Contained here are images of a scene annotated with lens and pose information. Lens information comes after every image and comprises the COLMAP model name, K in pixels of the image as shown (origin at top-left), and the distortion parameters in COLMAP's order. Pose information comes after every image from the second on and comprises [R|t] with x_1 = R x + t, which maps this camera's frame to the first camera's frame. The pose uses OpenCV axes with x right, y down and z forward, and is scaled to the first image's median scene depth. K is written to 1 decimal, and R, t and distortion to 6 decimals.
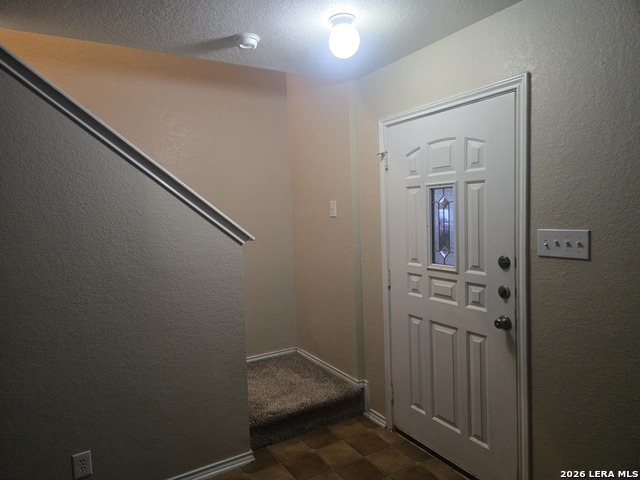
lens RADIAL K [[432.1, 0, 320.0], [0, 432.1, 240.0], [0, 0, 1]] dist [0.087925, 0.000347]
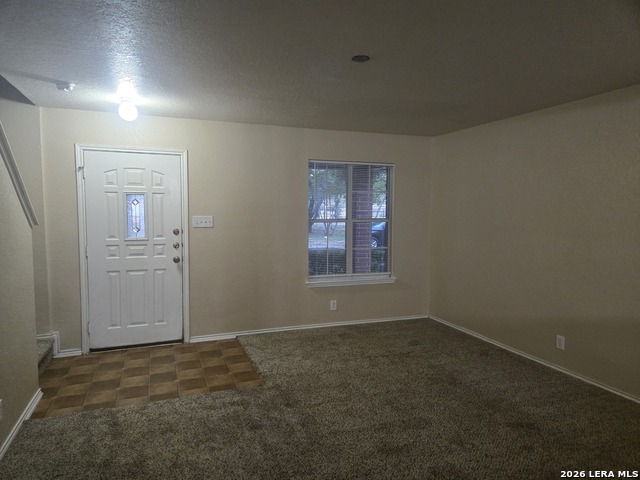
lens RADIAL K [[435.8, 0, 322.8], [0, 435.8, 236.7], [0, 0, 1]] dist [0.085956, -0.084291]
pose [[0.152025, -0.036370, 0.987707, -1.477823], [0.052796, 0.998195, 0.028630, 0.046344], [-0.986966, 0.047794, 0.153671, -0.045940]]
